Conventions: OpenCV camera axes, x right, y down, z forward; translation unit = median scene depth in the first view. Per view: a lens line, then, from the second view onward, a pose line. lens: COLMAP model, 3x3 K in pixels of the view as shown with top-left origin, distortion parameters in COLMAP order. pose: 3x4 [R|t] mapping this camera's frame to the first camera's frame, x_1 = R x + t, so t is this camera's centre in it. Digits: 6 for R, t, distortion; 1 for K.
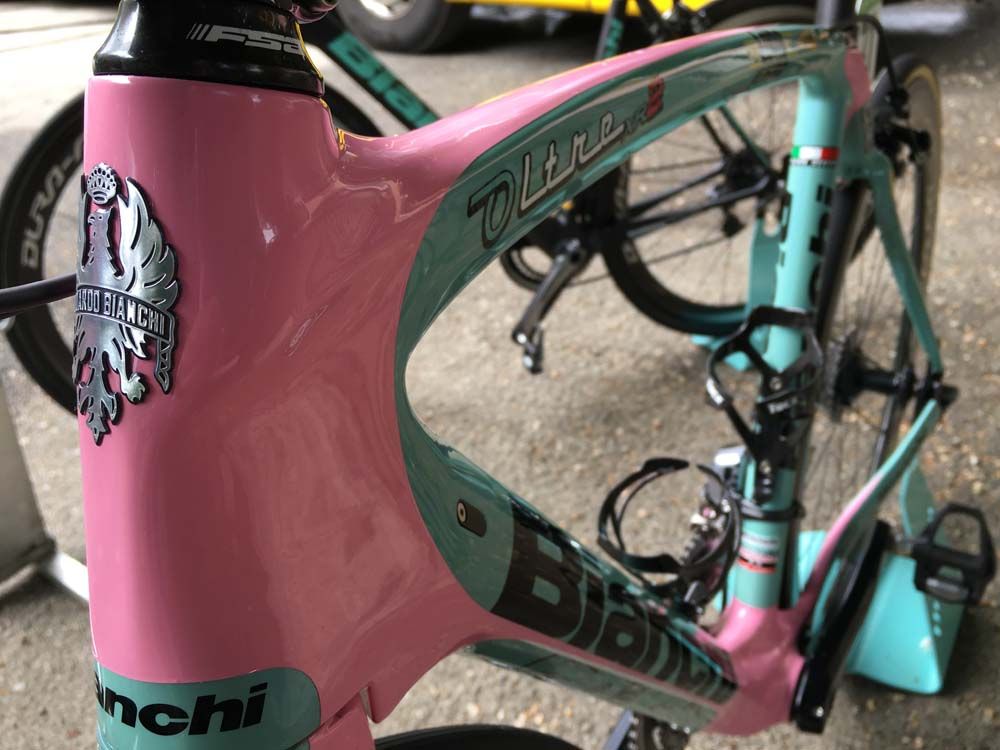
lens RADIAL K [[867.0, 0, 506.9], [0, 867.0, 376.7], [0, 0, 1]] dist [0.080999, -0.130347]
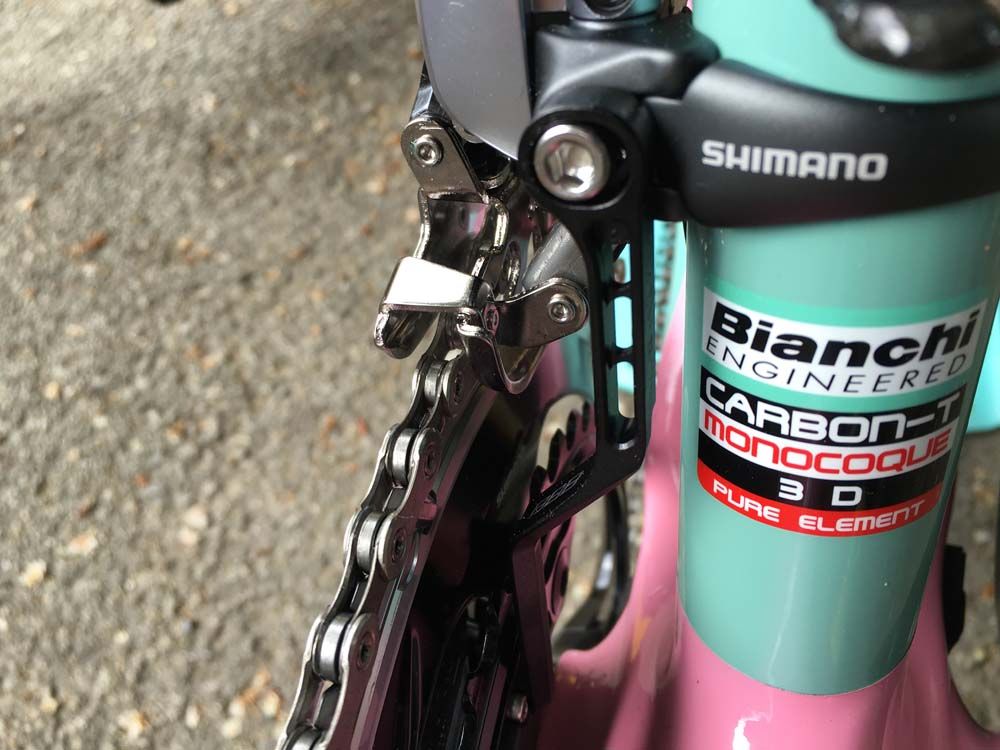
lens RADIAL K [[867.0, 0, 500.1], [0, 867.0, 372.0], [0, 0, 1]] dist [0.080999, -0.130347]
pose [[0.952929, -0.277165, 0.122909, 0.097781], [0.219586, 0.910427, 0.350576, 0.058016], [-0.209067, -0.307085, 0.928434, 0.391242]]
